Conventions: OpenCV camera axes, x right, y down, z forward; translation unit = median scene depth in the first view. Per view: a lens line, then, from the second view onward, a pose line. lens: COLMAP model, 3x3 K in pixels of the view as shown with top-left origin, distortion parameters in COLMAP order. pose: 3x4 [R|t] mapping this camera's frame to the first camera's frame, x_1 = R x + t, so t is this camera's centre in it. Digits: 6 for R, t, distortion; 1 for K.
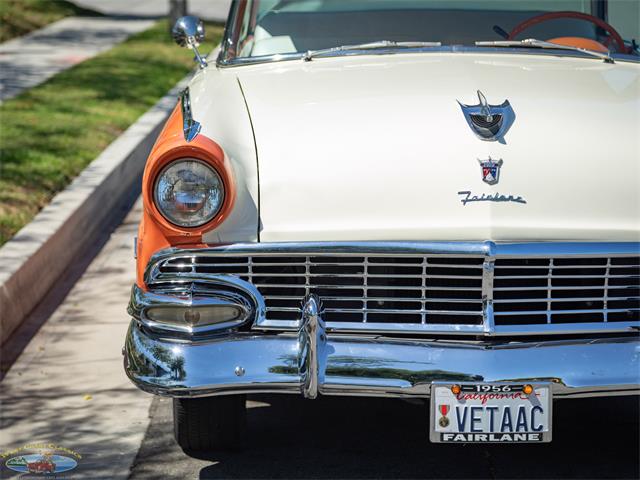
lens RADIAL K [[2229.4, 0, 320.0], [0, 2229.4, 240.0], [0, 0, 1]] dist [0.017504, 0.983099]
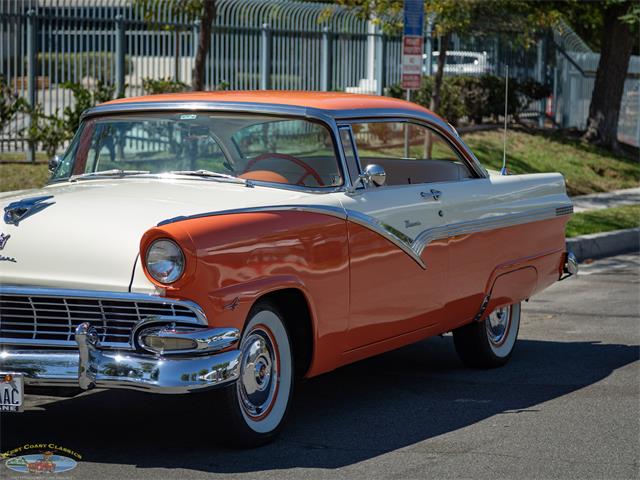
lens RADIAL K [[2229.4, 0, 320.0], [0, 2229.4, 240.0], [0, 0, 1]] dist [0.017504, 0.983099]
pose [[0.891577, 0.031785, -0.451752, 1.004605], [-0.068518, 0.995518, -0.065183, 0.057071], [0.447656, 0.089069, 0.889759, -0.336149]]
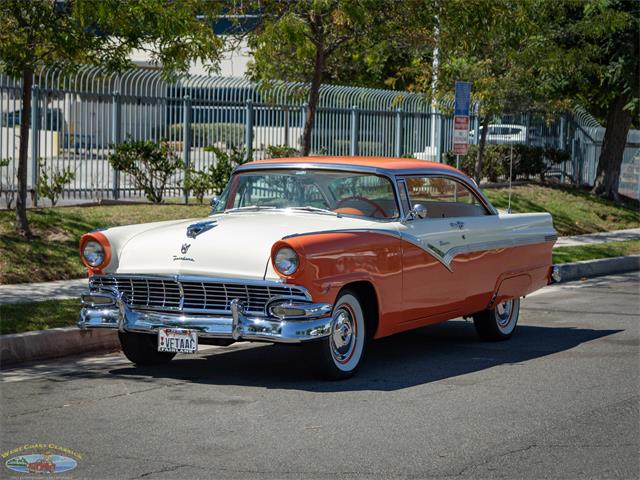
lens RADIAL K [[2229.4, 0, 320.0], [0, 2229.4, 240.0], [0, 0, 1]] dist [0.017504, 0.983099]
pose [[0.870350, 0.029972, -0.491521, 1.483886], [-0.083685, 0.992630, -0.087655, 0.173128], [0.485271, 0.117423, 0.866443, -1.178768]]
